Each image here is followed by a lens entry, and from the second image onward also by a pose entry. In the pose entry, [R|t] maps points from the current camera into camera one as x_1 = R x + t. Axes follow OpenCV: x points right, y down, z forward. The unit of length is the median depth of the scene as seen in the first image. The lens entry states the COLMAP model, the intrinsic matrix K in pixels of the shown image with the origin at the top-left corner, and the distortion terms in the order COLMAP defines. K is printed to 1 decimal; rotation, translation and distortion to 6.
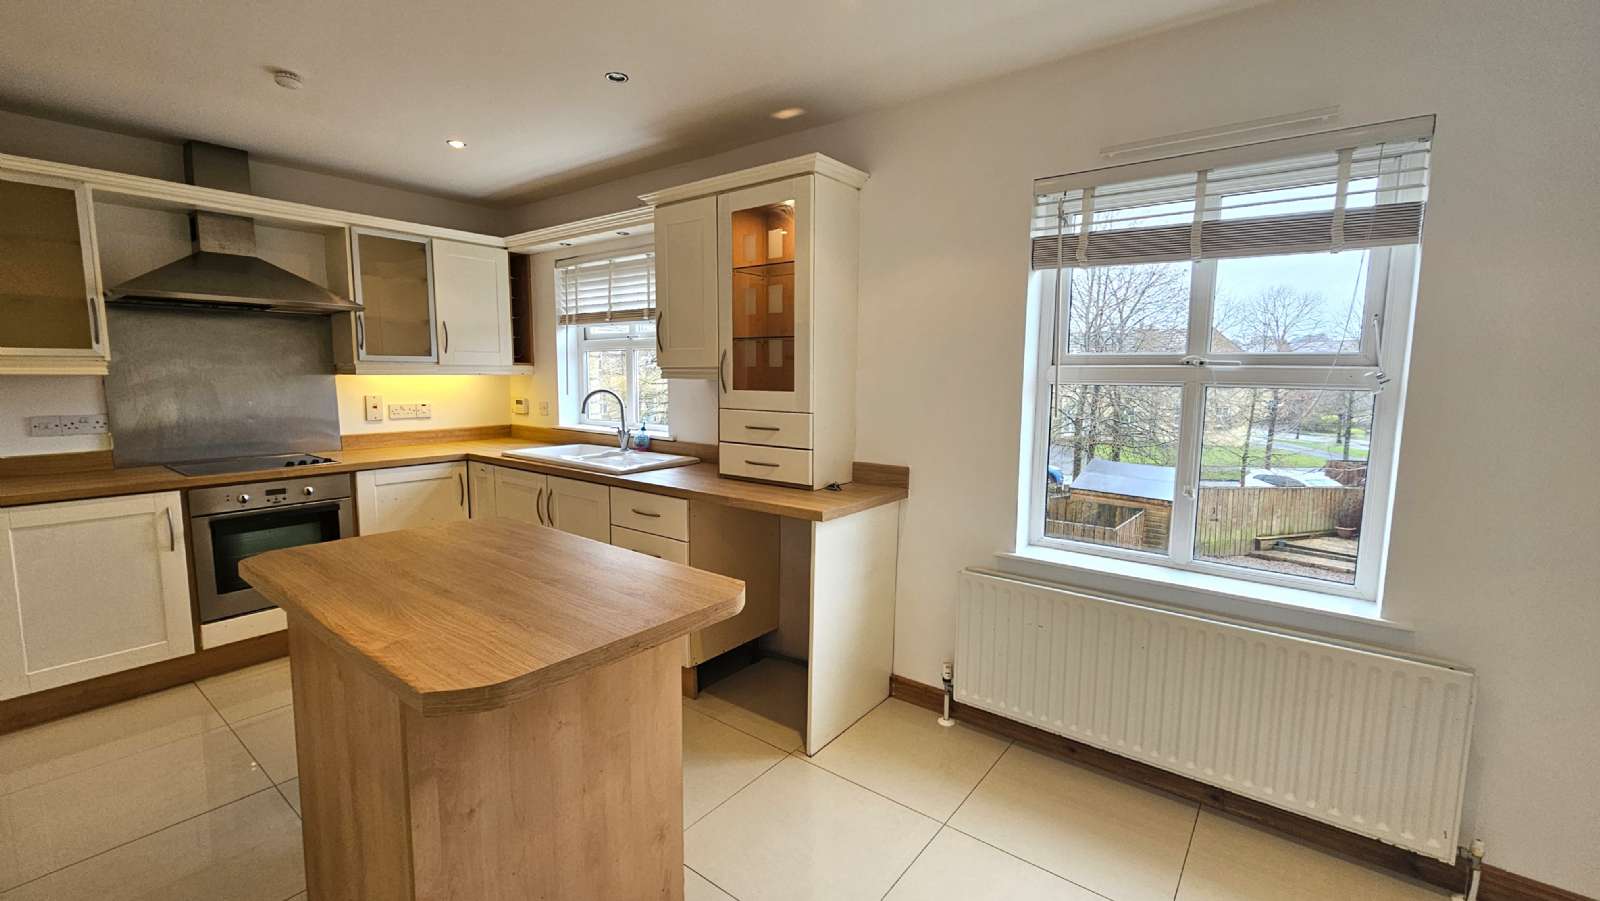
lens RADIAL K [[680.9, 0, 803.2], [0, 680.9, 443.9], [0, 0, 1]] dist [-0.004132, -0.000199]
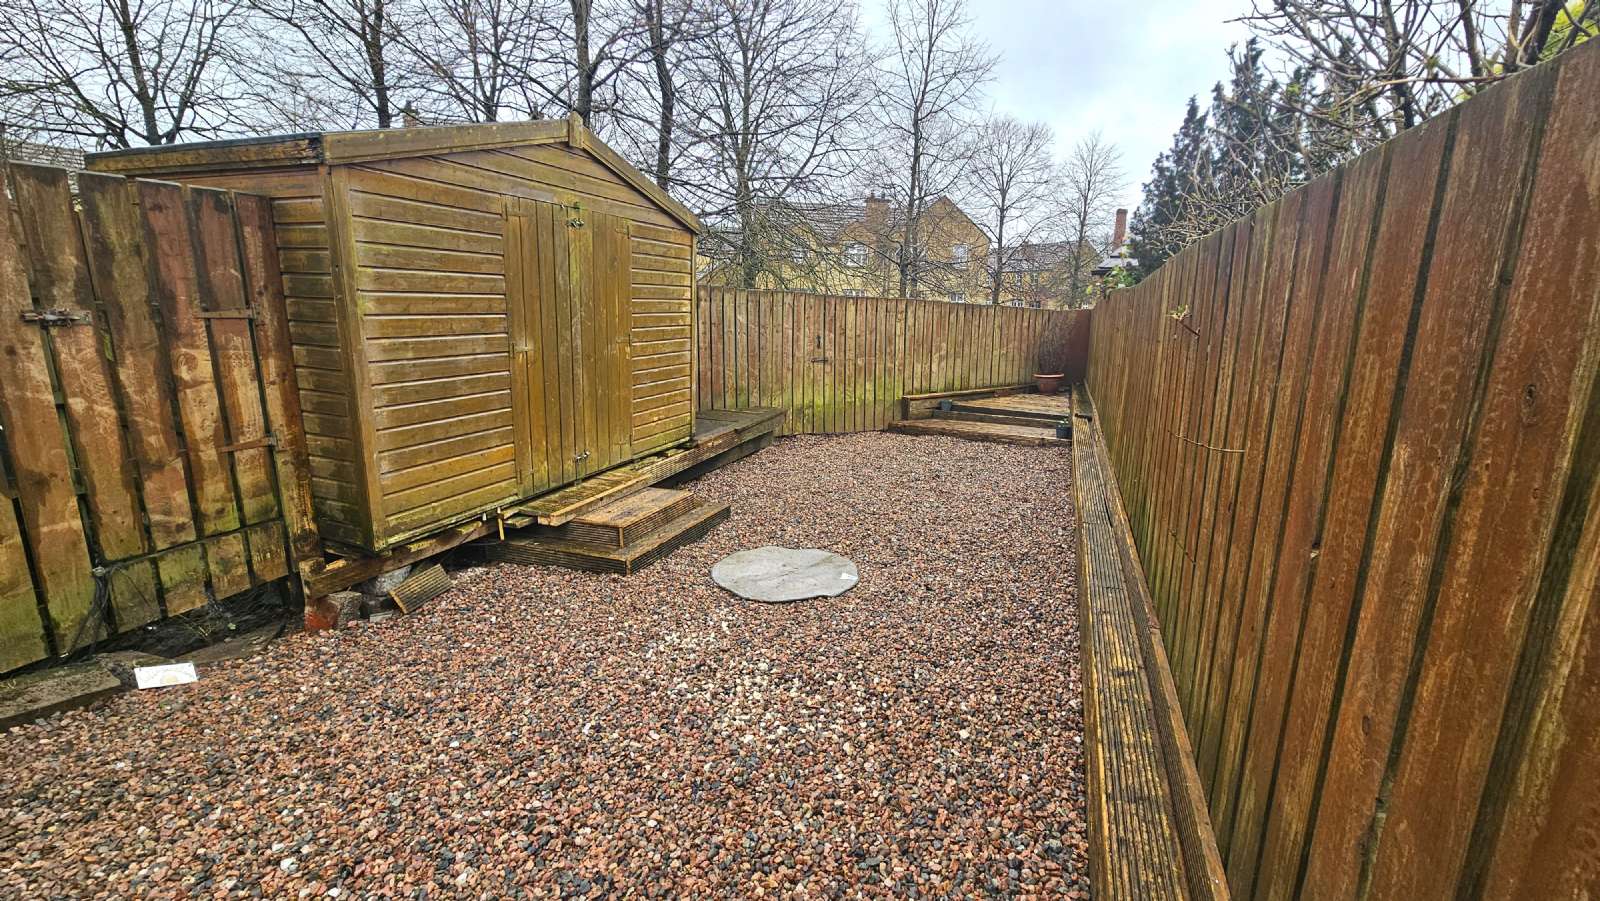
lens RADIAL K [[680.9, 0, 803.7], [0, 680.9, 445.5], [0, 0, 1]] dist [-0.004132, -0.000199]
pose [[0.959403, -0.055011, 0.276621, 0.443573], [0.026000, 0.993868, 0.107471, 0.117524], [-0.280837, -0.095916, 0.954951, 0.510110]]
